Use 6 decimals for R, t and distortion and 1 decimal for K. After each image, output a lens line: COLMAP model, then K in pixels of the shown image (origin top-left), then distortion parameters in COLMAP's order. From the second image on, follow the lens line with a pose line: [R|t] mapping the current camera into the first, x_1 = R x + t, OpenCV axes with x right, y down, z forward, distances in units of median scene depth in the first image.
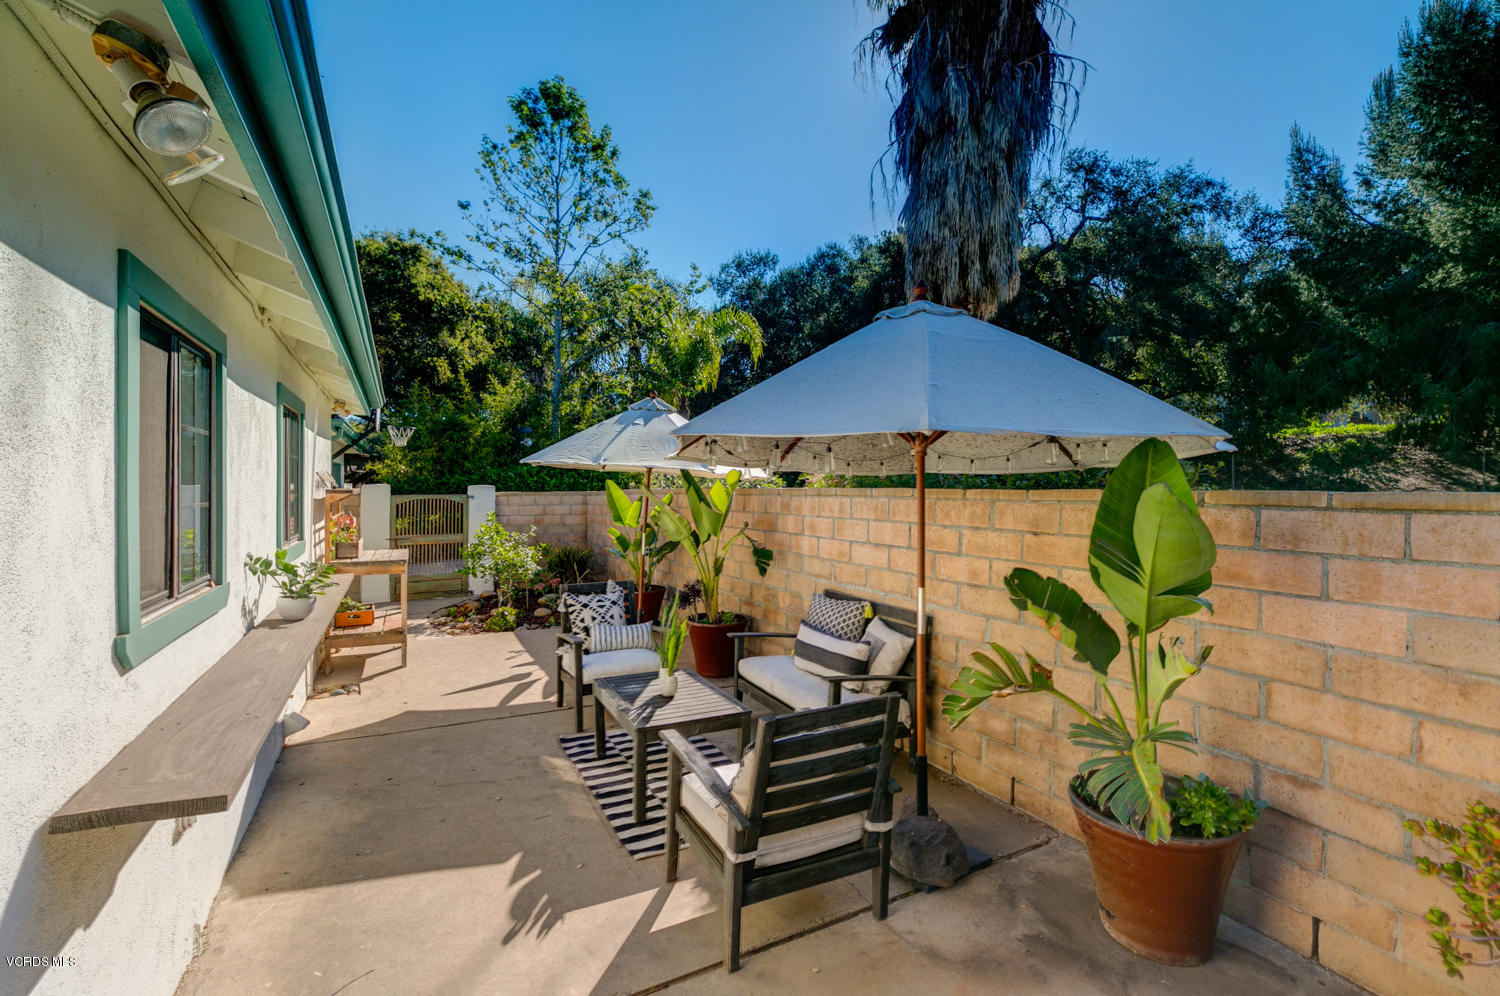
lens RADIAL K [[673.3, 0, 752.4], [0, 673.3, 493.0], [0, 0, 1]] dist [0.008005, 0.000286]
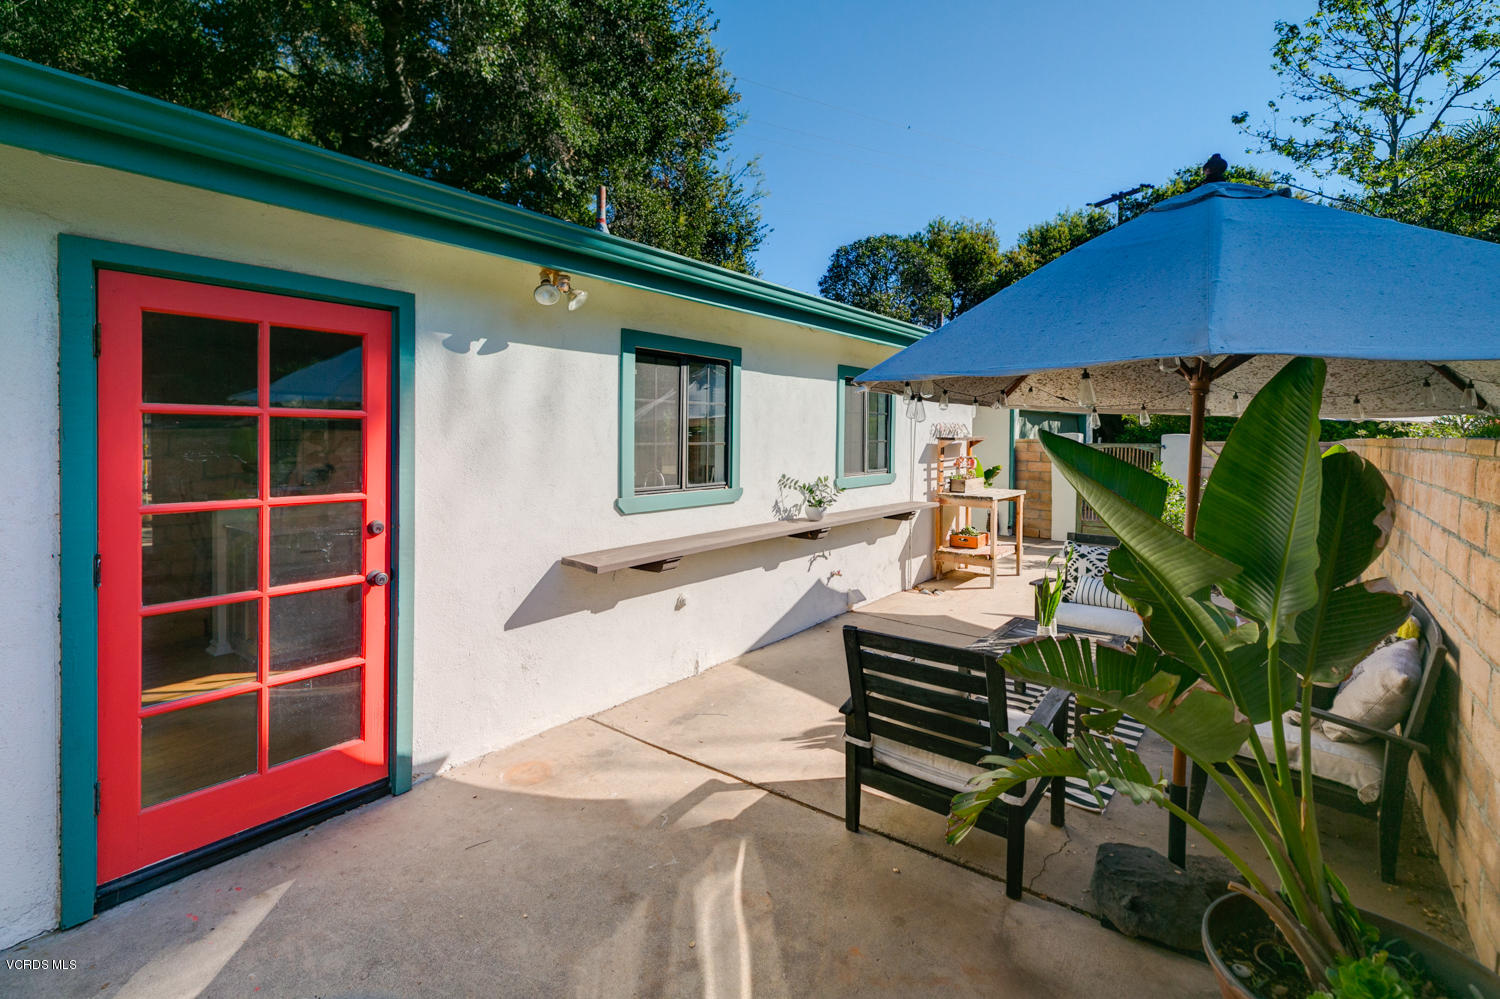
lens RADIAL K [[685.7, 0, 755.8], [0, 685.7, 439.4], [0, 0, 1]] dist [0.020333, 0.000351]
pose [[0.440936, 0.010103, -0.897482, 0.728972], [-0.014288, 0.999889, 0.004235, -0.000526], [0.897425, 0.010956, 0.441031, 0.206927]]
